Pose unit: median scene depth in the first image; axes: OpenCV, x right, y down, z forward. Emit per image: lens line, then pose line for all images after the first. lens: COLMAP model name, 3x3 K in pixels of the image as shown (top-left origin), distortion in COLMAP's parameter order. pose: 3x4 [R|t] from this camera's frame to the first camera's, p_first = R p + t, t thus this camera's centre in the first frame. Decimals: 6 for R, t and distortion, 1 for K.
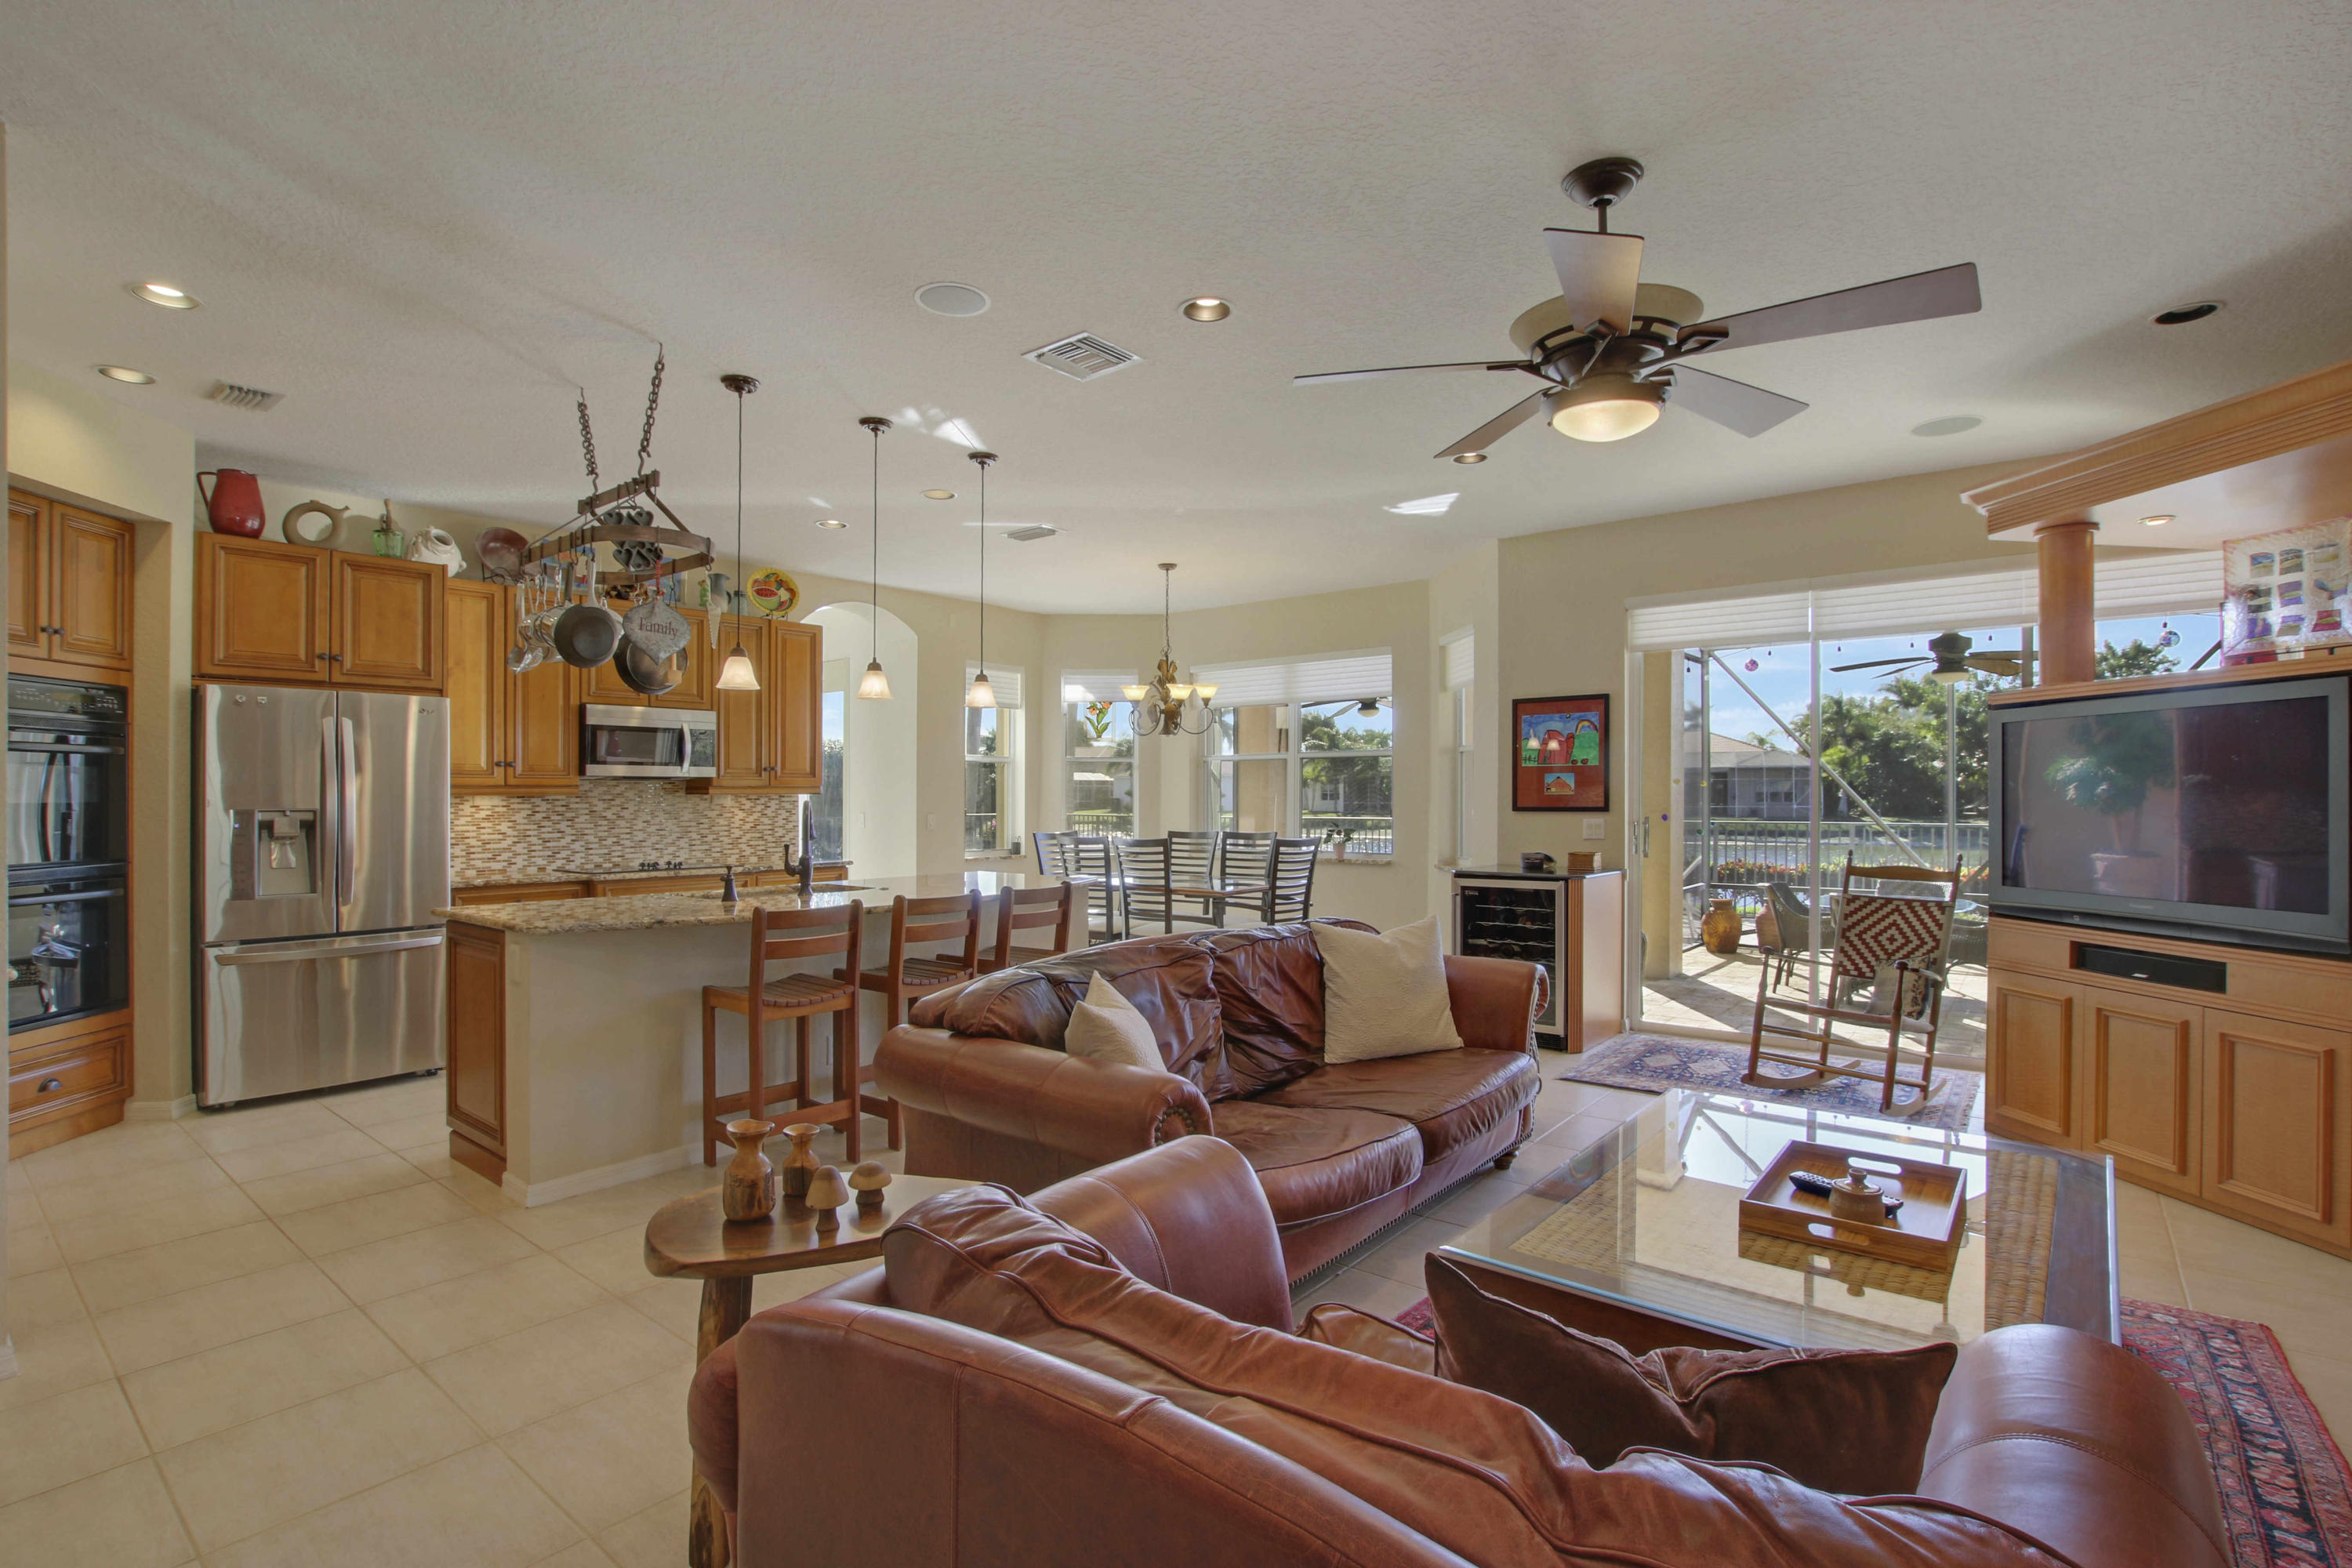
lens RADIAL K [[1107.9, 0, 1175.8], [0, 1107.9, 790.1], [0, 0, 1]] dist [-0.031479, -0.000149]
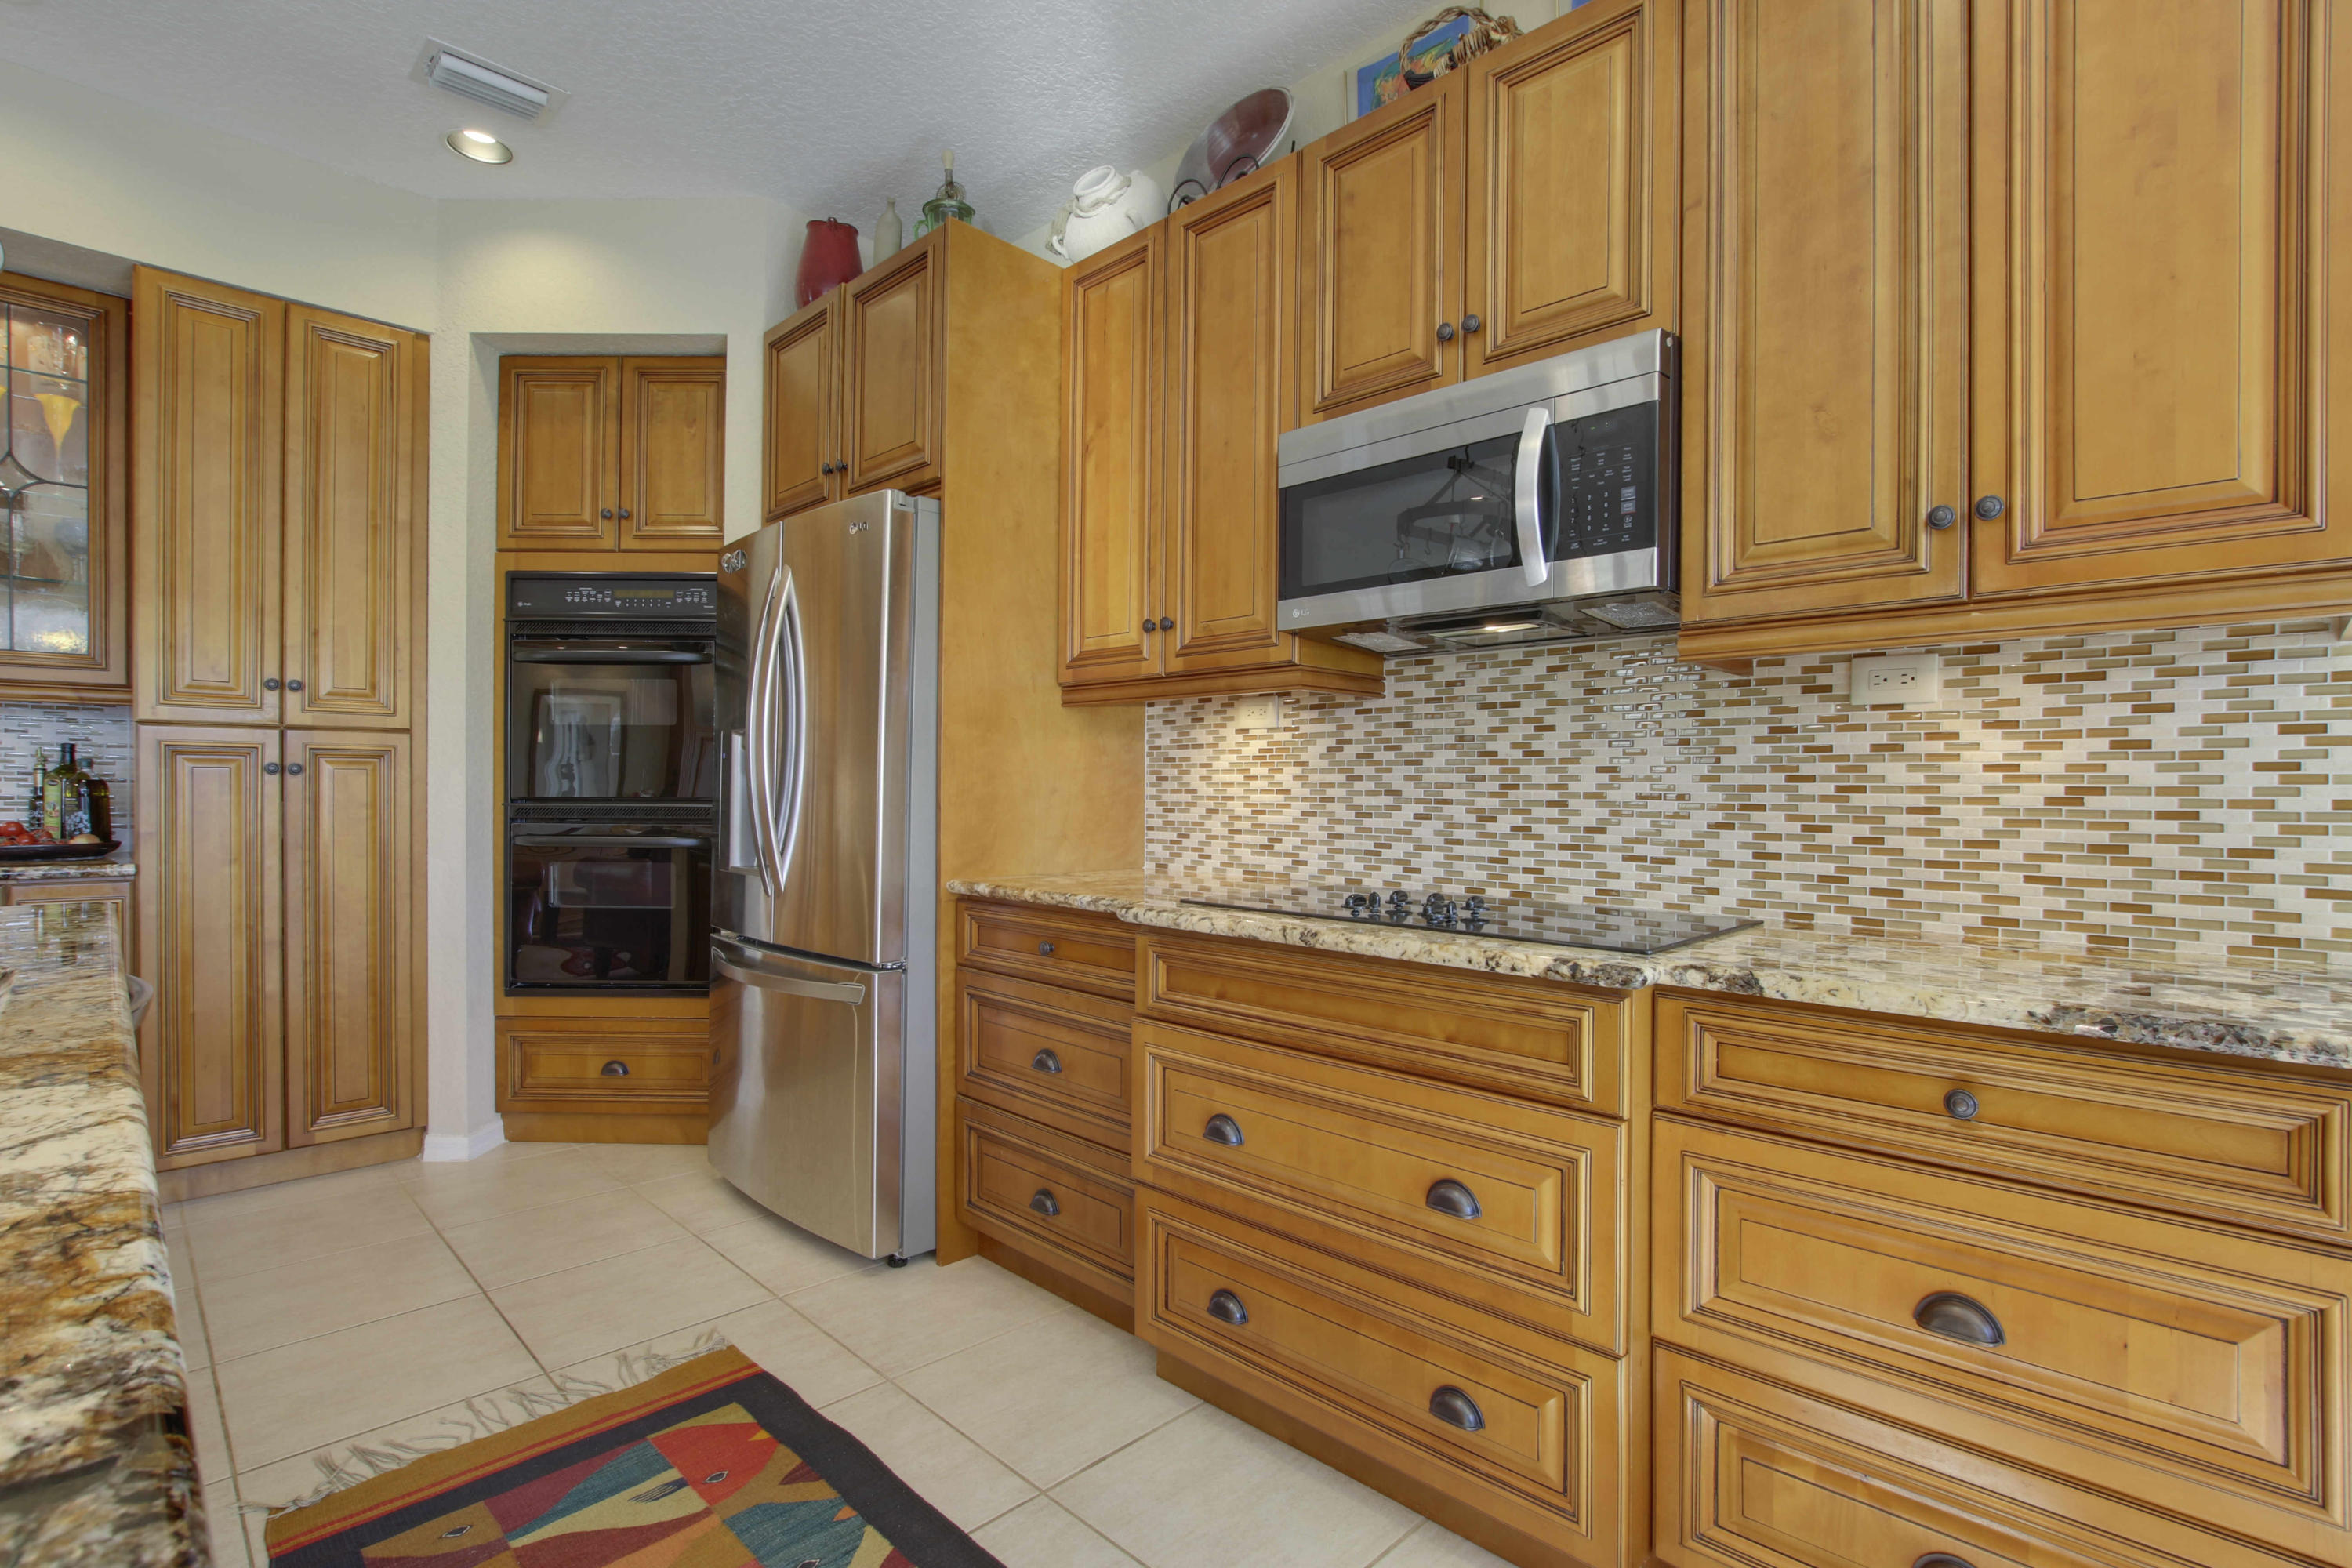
lens RADIAL K [[1107.9, 0, 1174.7], [0, 1107.9, 788.3], [0, 0, 1]] dist [-0.031479, -0.000149]
pose [[-0.100169, 0.006043, -0.994952, -0.162479], [-0.001095, 0.999980, 0.006183, 0.033880], [0.994970, 0.001709, -0.100161, 0.950467]]
